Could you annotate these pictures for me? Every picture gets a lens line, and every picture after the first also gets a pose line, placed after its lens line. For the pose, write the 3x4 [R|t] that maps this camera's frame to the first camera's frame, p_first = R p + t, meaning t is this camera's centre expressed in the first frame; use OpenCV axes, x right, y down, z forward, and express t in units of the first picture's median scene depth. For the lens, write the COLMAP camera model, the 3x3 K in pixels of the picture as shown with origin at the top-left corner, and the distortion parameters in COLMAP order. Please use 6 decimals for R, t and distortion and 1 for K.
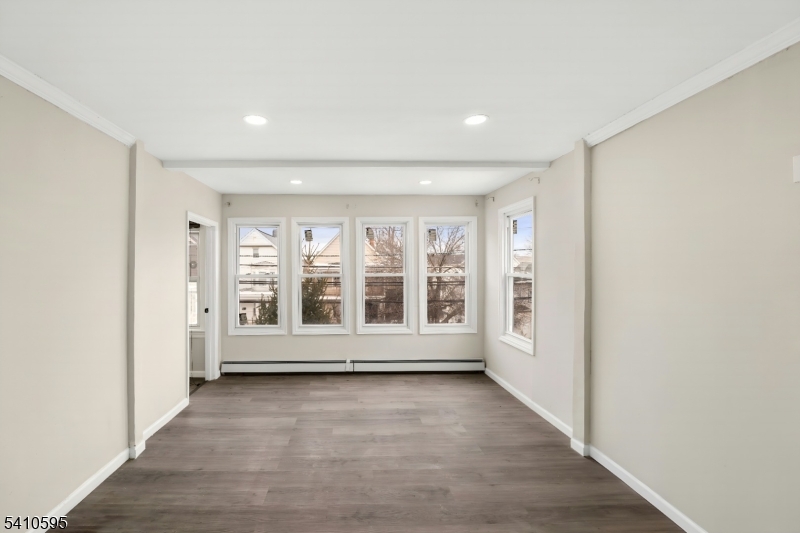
lens RADIAL K [[340.7, 0, 351.8], [0, 340.7, 267.1], [0, 0, 1]] dist [-0.013383, 0.000013]
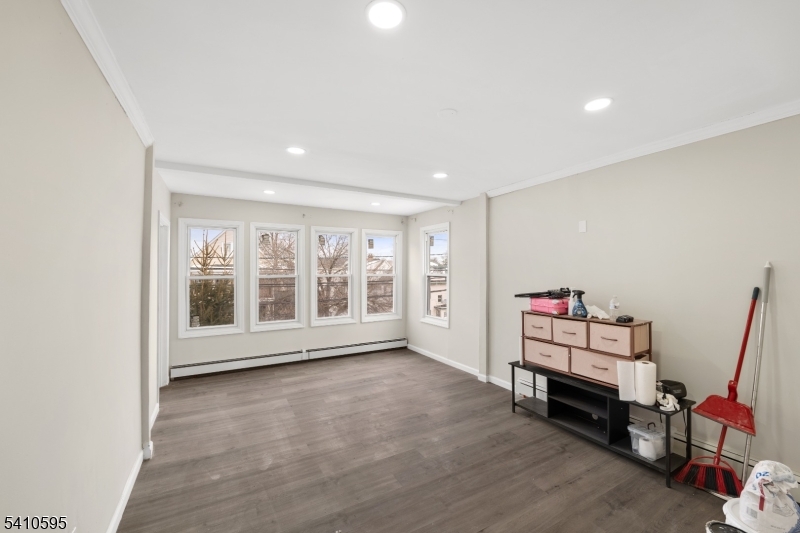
lens RADIAL K [[328.6, 0, 393.3], [0, 328.6, 268.4], [0, 0, 1]] dist [-0.008546, -0.000462]
pose [[0.878274, 0.003925, 0.478141, -0.317234], [-0.002933, 0.999992, -0.002821, 0.001232], [-0.478148, 0.001075, 0.878279, -0.133342]]
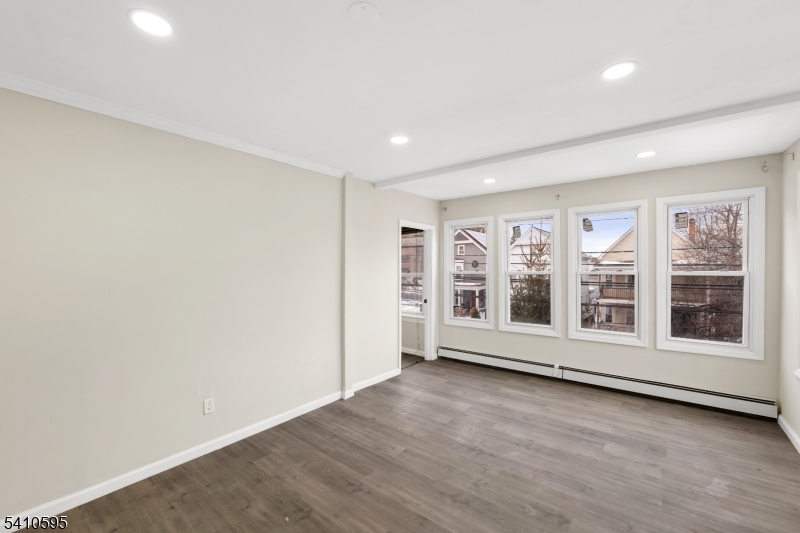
lens RADIAL K [[328.6, 0, 392.7], [0, 328.6, 277.1], [0, 0, 1]] dist [-0.008546, -0.000462]
pose [[0.774028, 0.019001, -0.632866, 0.253926], [0.003776, 0.999393, 0.034623, 0.003446], [0.633140, -0.029189, 0.773487, 0.050104]]
